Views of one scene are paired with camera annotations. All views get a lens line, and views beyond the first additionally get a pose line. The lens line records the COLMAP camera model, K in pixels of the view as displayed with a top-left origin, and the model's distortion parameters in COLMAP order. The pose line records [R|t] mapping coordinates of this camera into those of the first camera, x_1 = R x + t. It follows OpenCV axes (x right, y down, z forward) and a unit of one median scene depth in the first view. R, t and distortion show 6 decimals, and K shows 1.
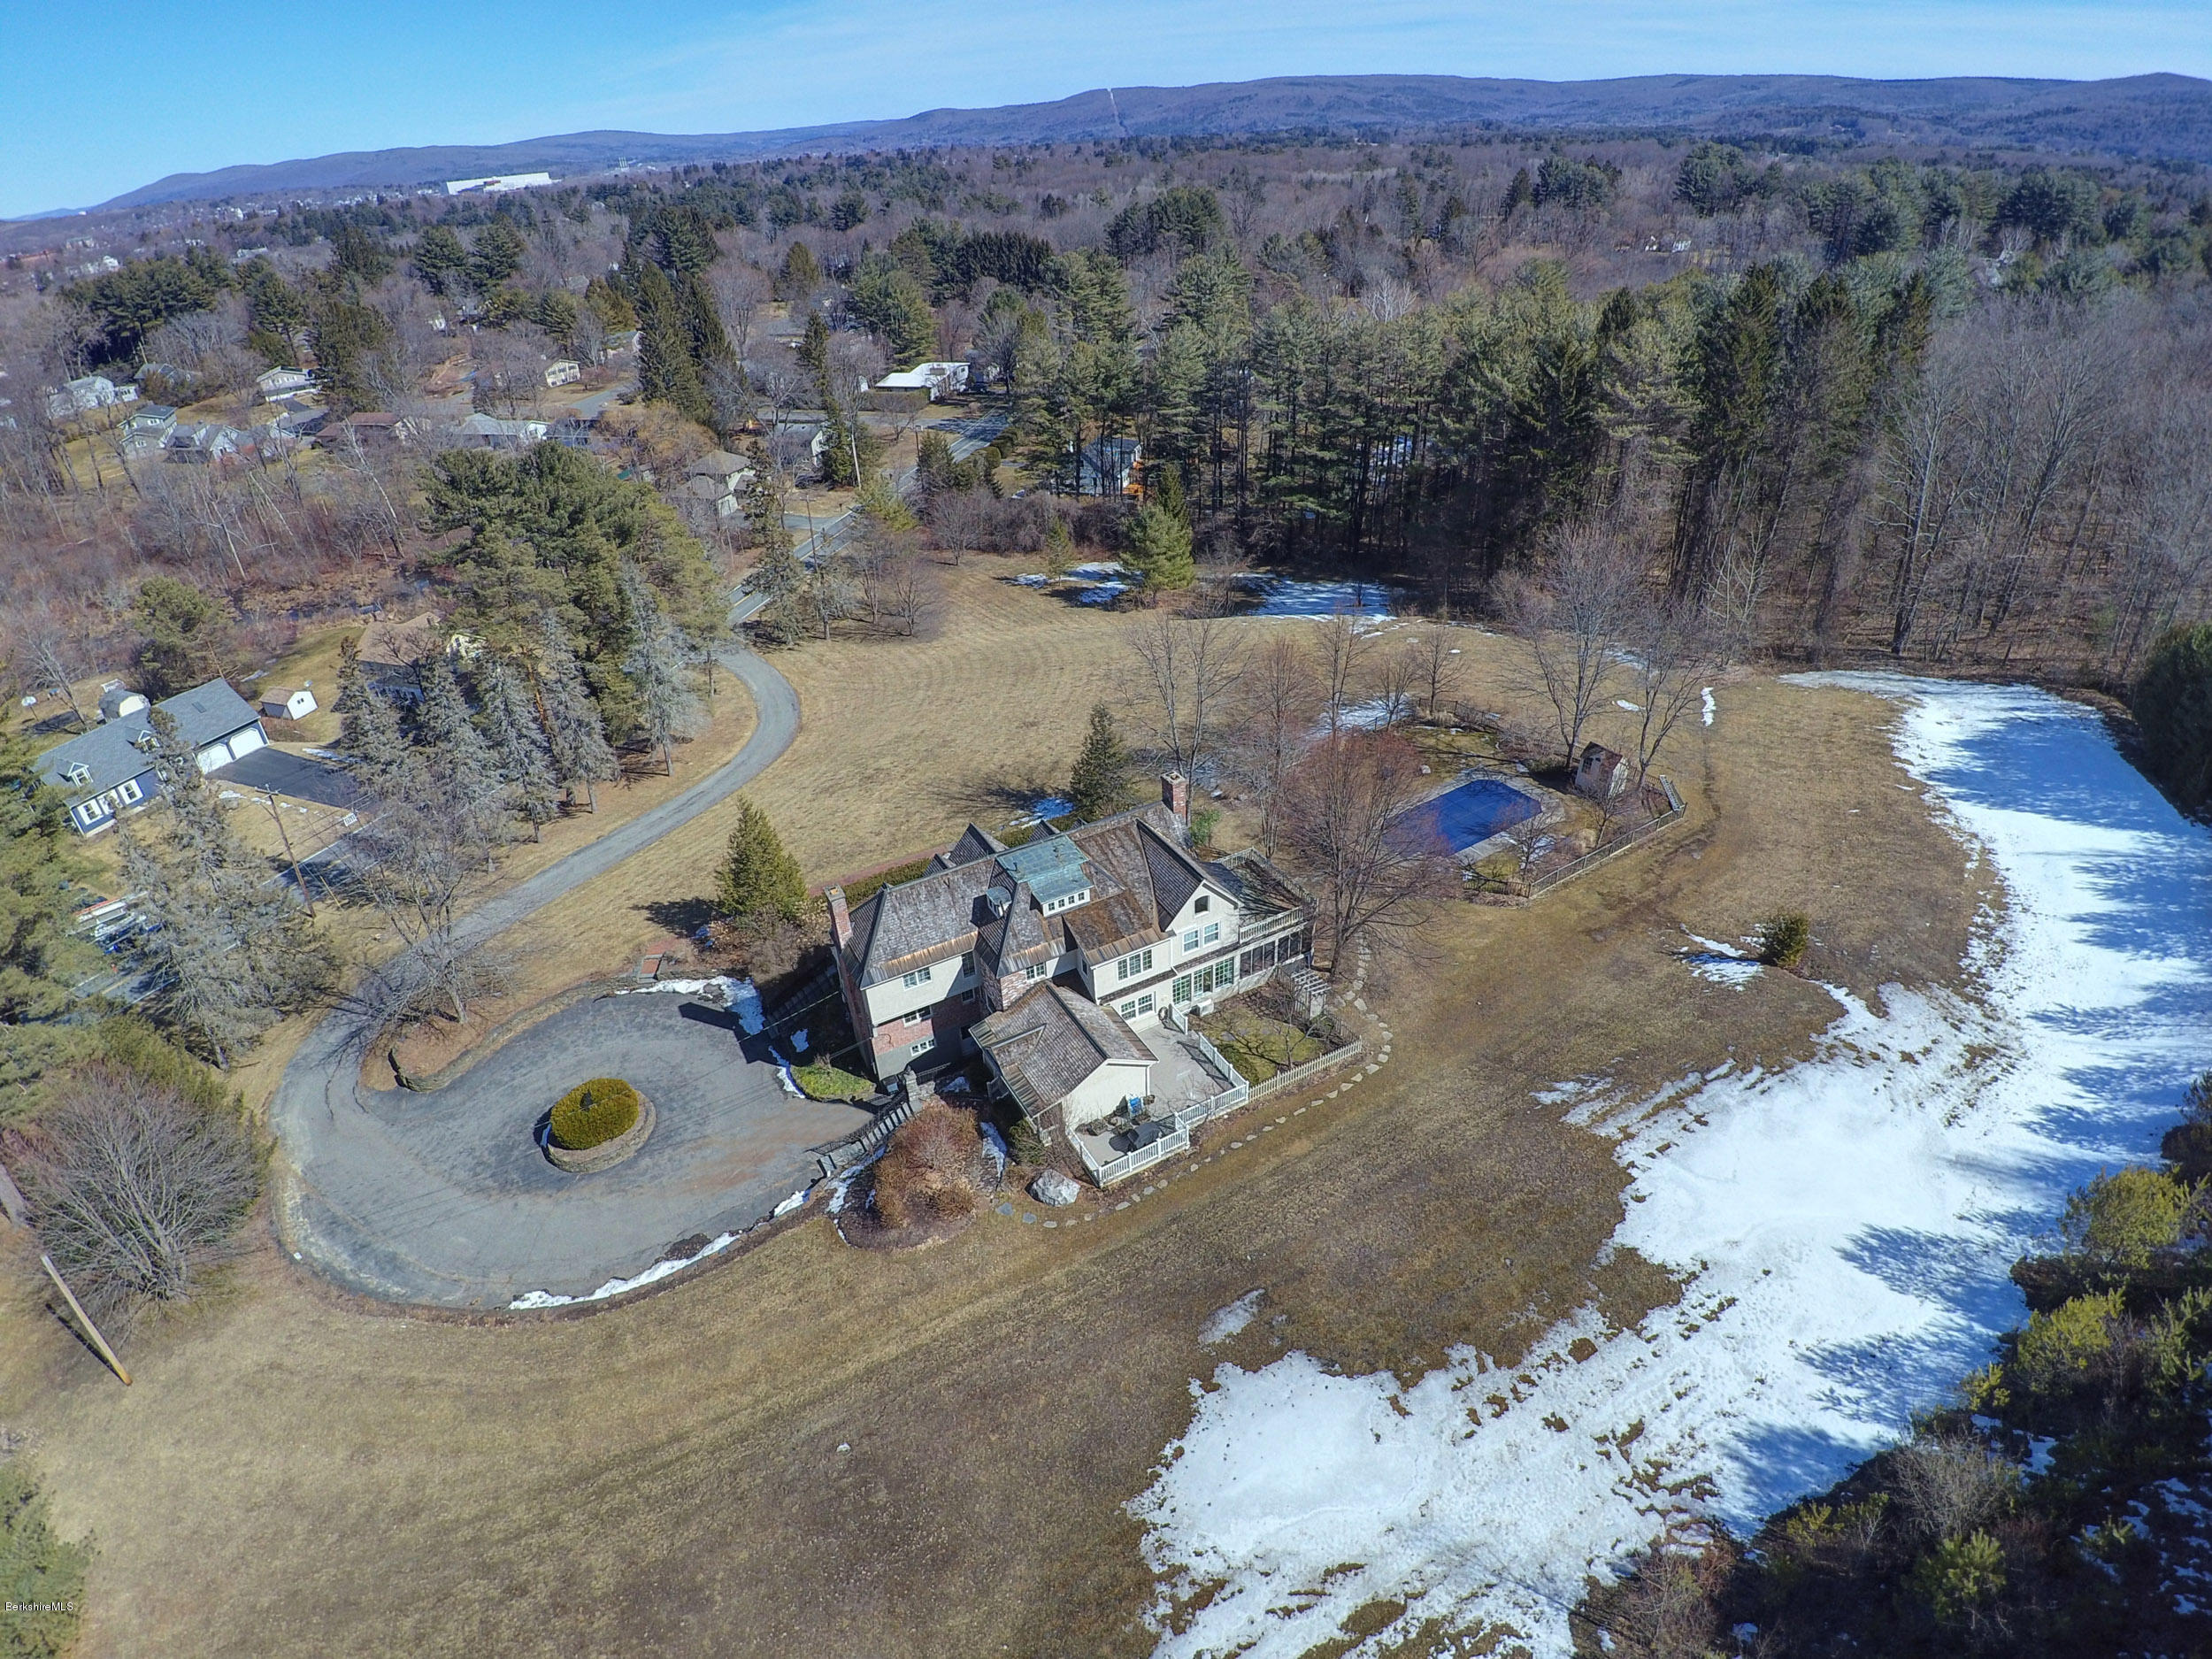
lens RADIAL K [[1126.0, 0, 1113.9], [0, 1126.0, 815.7], [0, 0, 1]] dist [-0.035021, -0.023711]
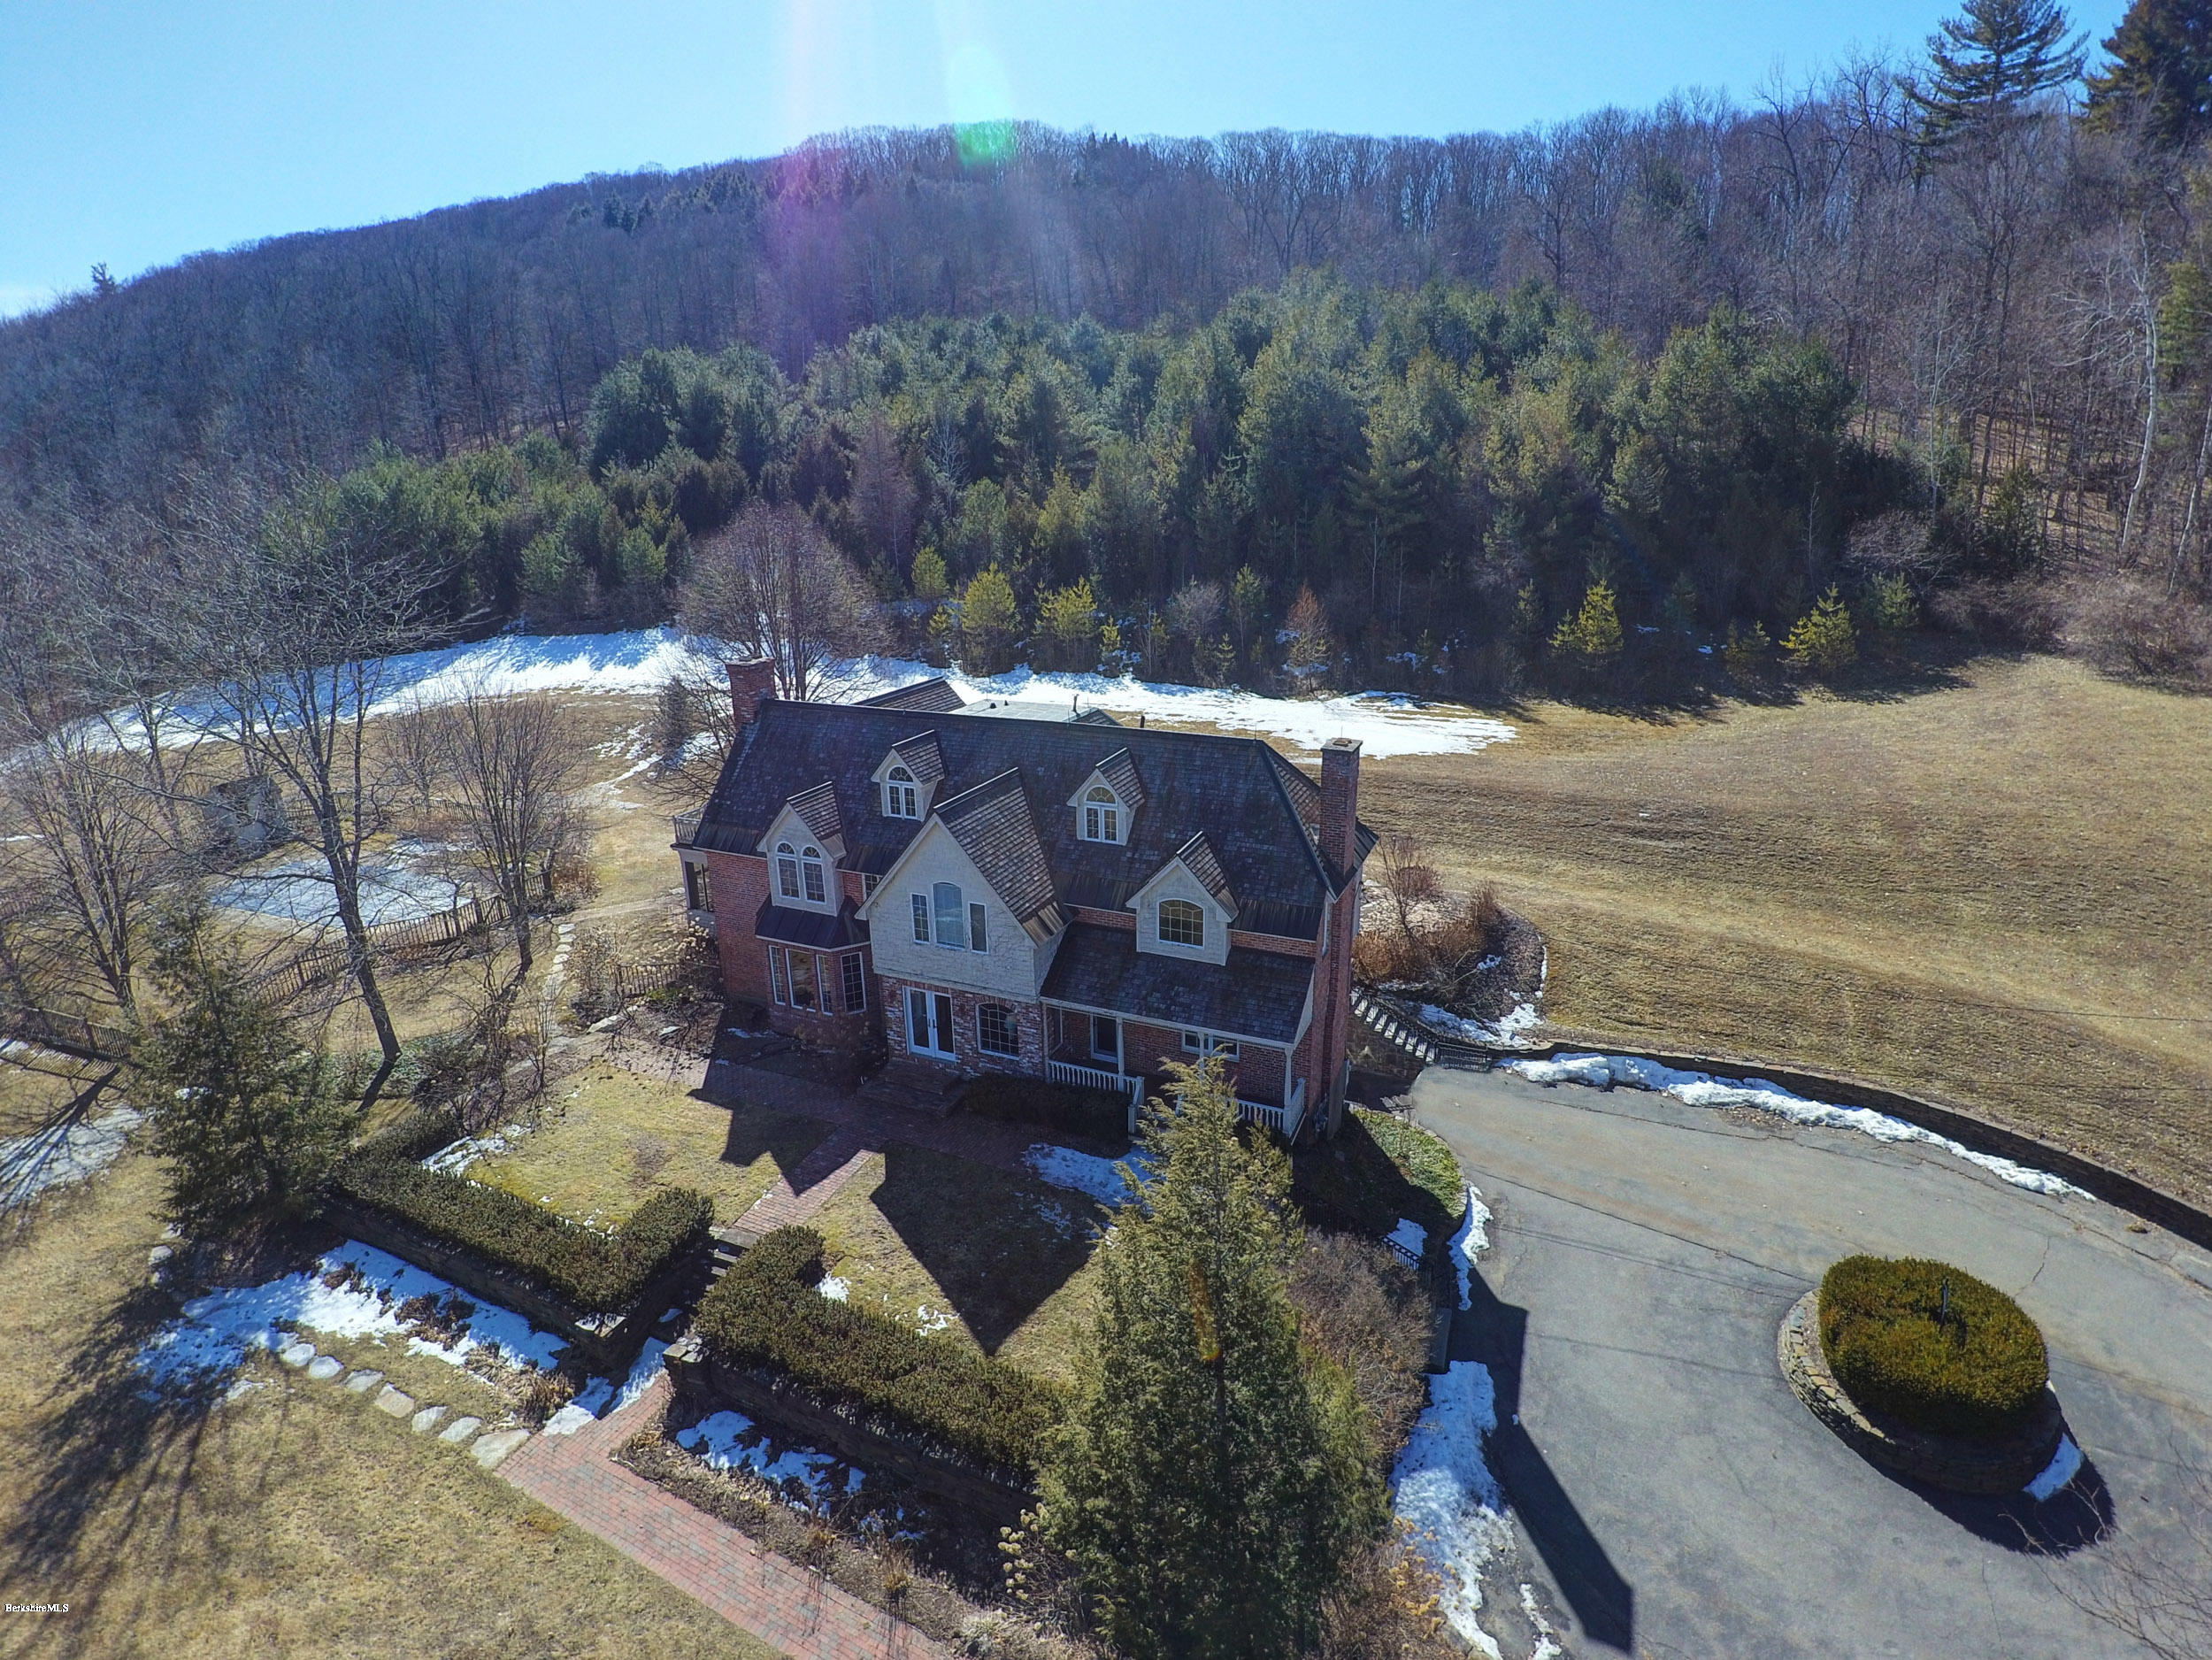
lens RADIAL K [[1126.1, 0, 1113.9], [0, 1126.1, 816.2], [0, 0, 1]] dist [-0.035021, -0.023711]
pose [[-0.604111, -0.192022, 0.773420, -0.565267], [0.449173, 0.719626, 0.529511, -0.214354], [-0.658251, 0.667282, -0.348483, 1.229630]]
